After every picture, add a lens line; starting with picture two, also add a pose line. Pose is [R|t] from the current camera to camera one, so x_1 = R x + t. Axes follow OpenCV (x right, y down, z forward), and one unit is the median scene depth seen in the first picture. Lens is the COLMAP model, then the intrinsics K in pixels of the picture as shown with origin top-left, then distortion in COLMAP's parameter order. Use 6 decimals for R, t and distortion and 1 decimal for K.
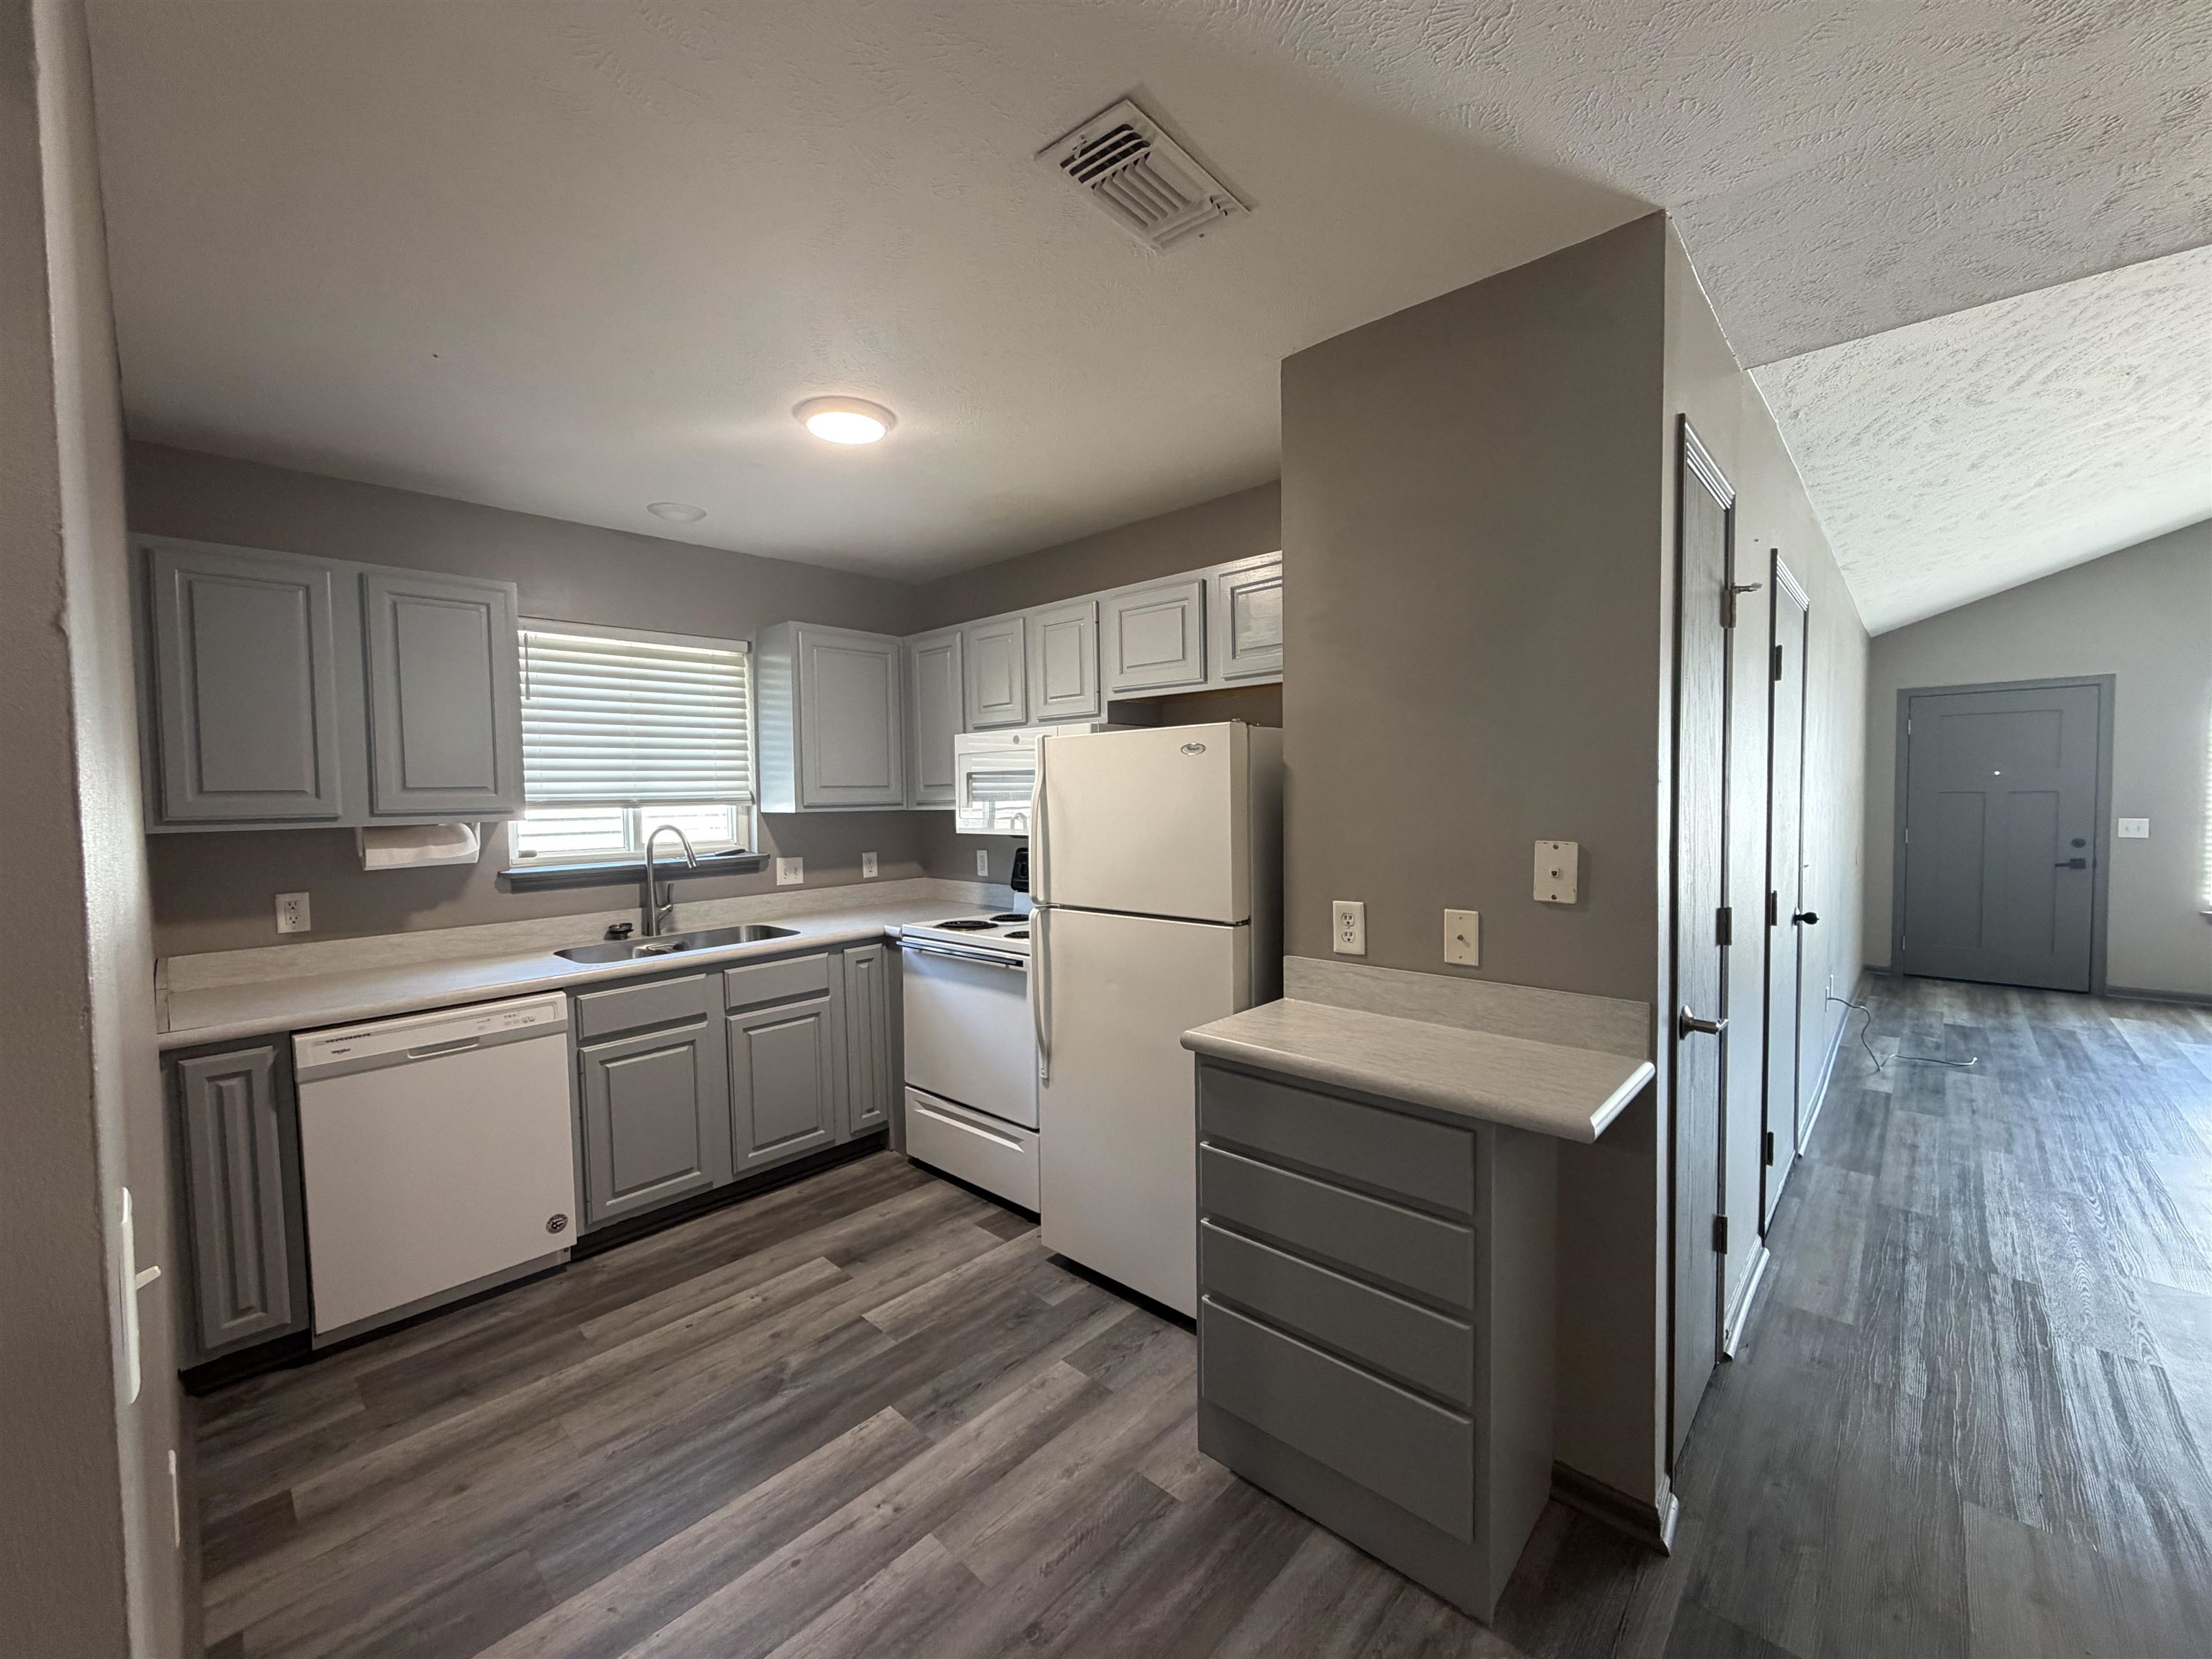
lens RADIAL K [[883.7, 0, 1099.6], [0, 883.7, 827.8], [0, 0, 1]] dist [-0.000663, 0.000244]
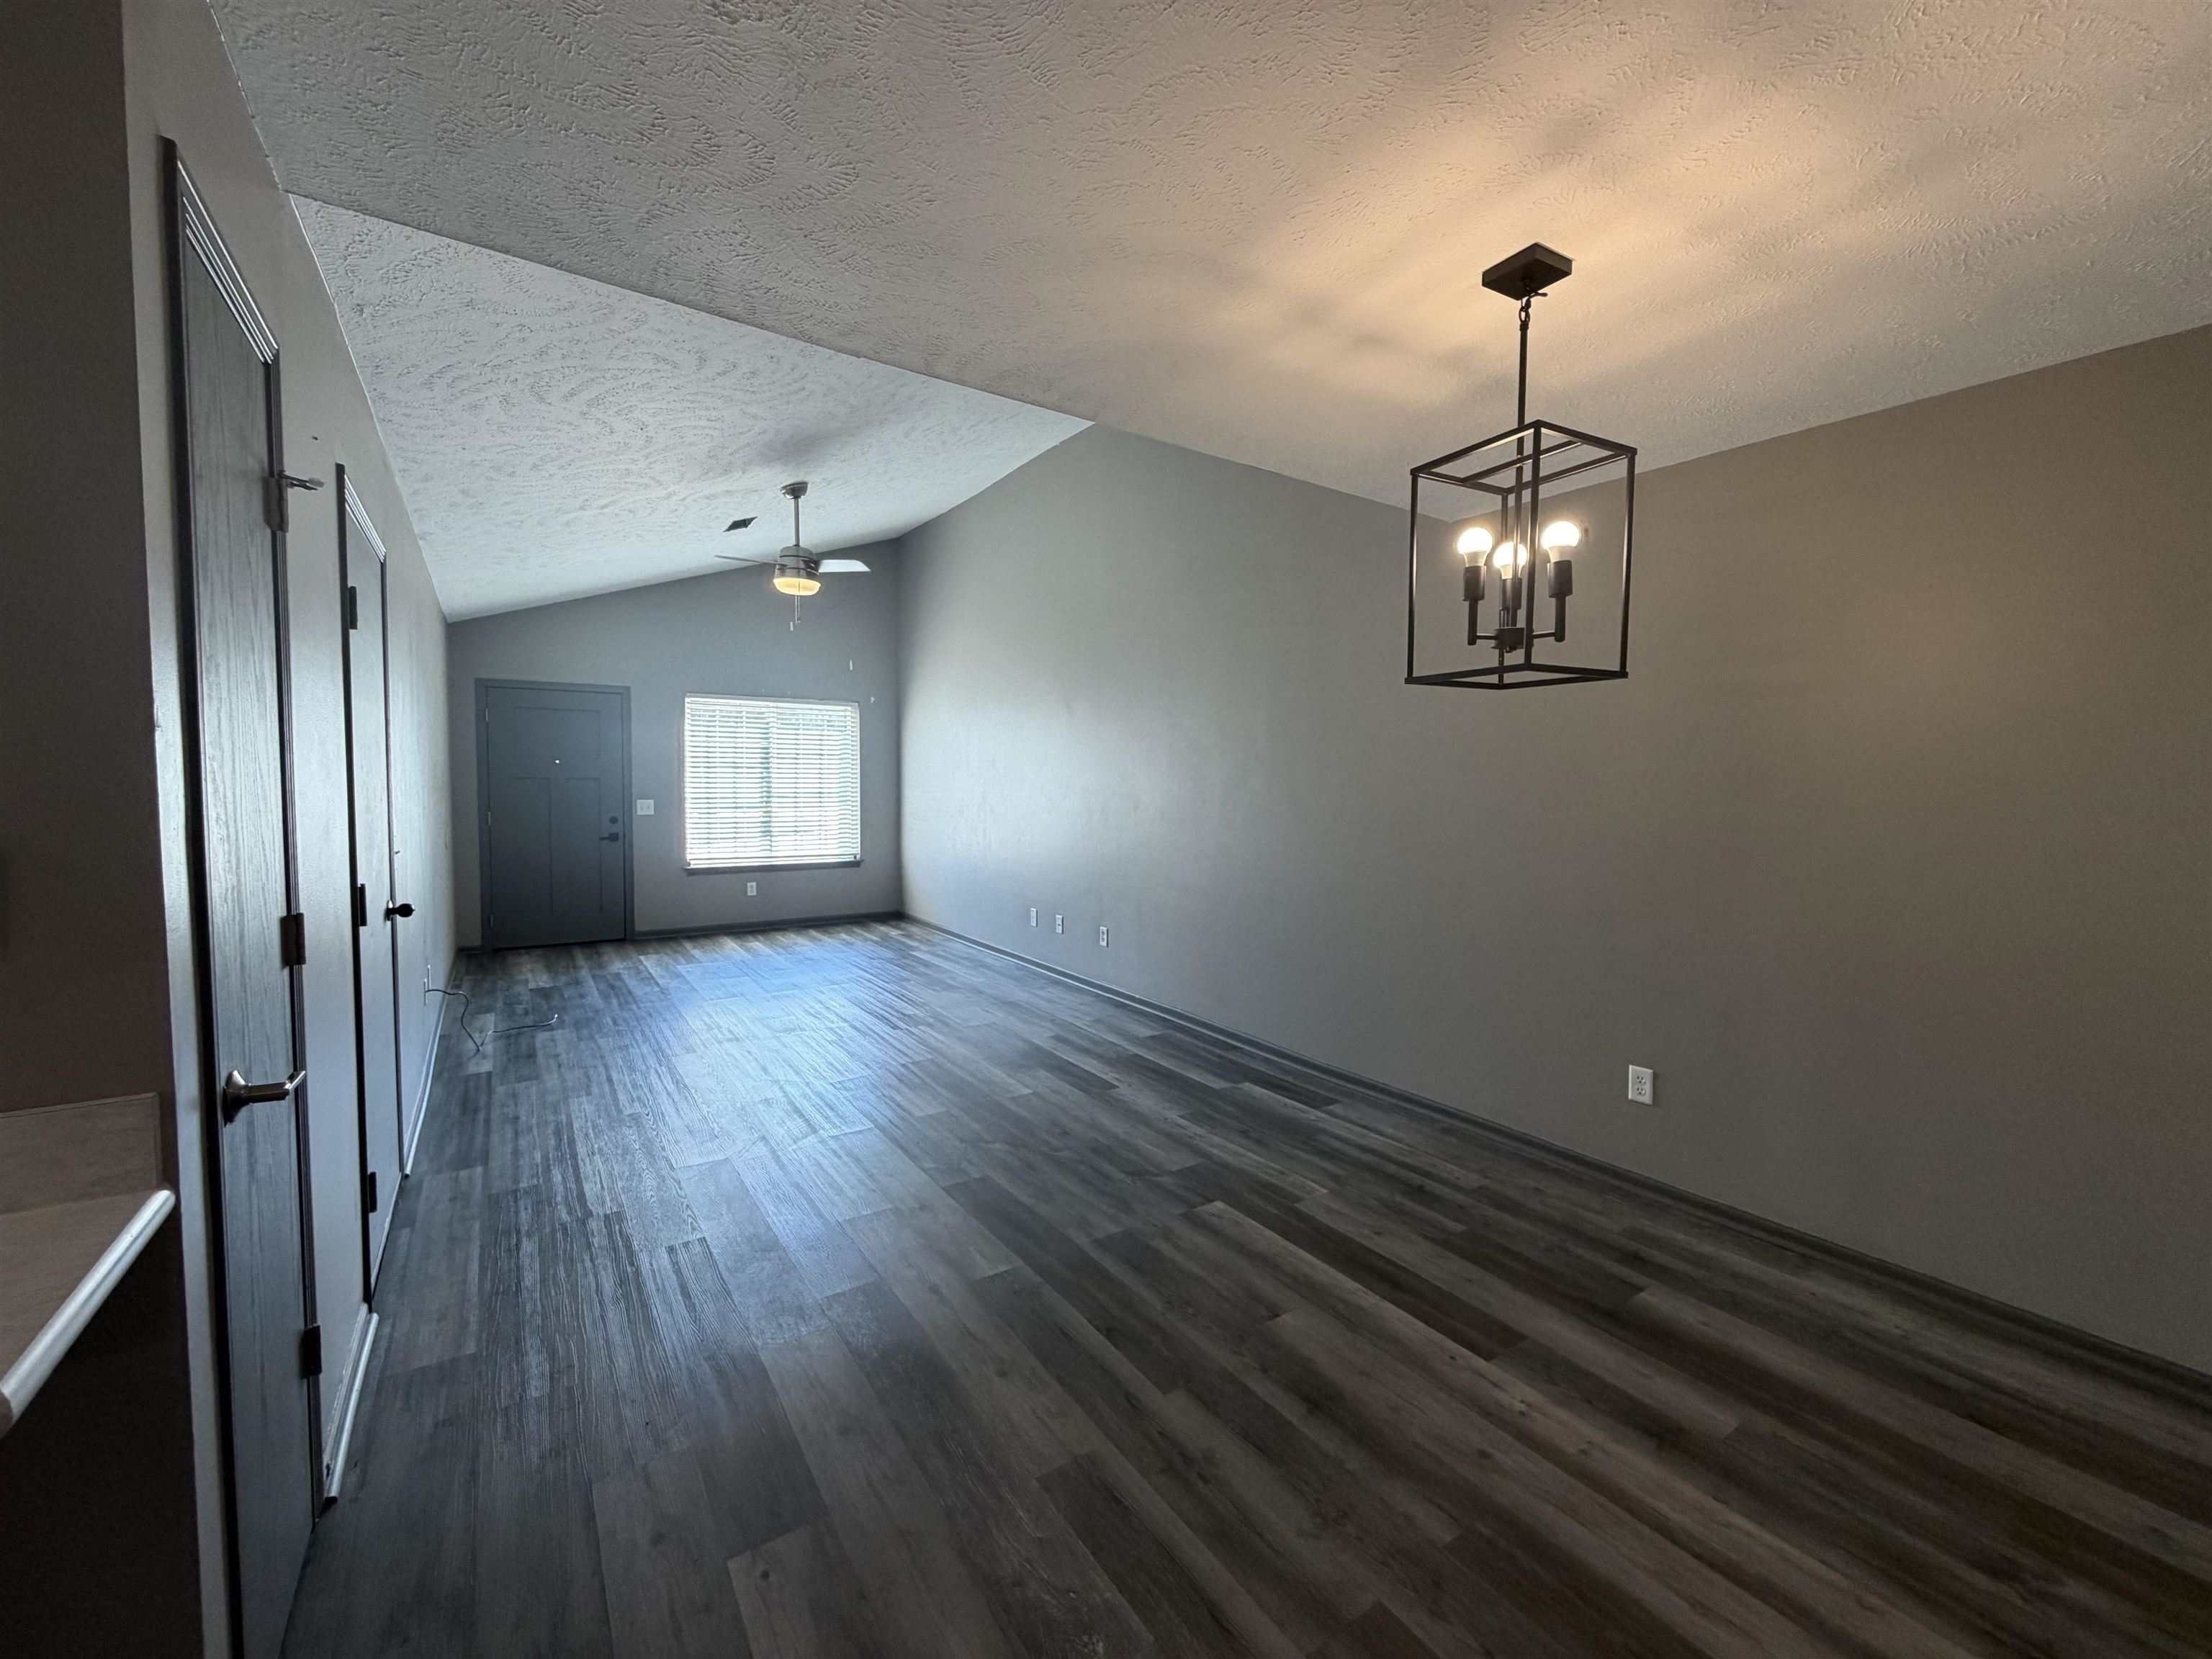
lens RADIAL K [[883.7, 0, 1099.6], [0, 883.7, 827.8], [0, 0, 1]] dist [-0.000663, 0.000244]
pose [[0.218972, -0.037256, 0.975020, 0.097450], [0.023883, 0.999176, 0.032815, 0.006884], [-0.975439, 0.016101, 0.219681, 0.126747]]
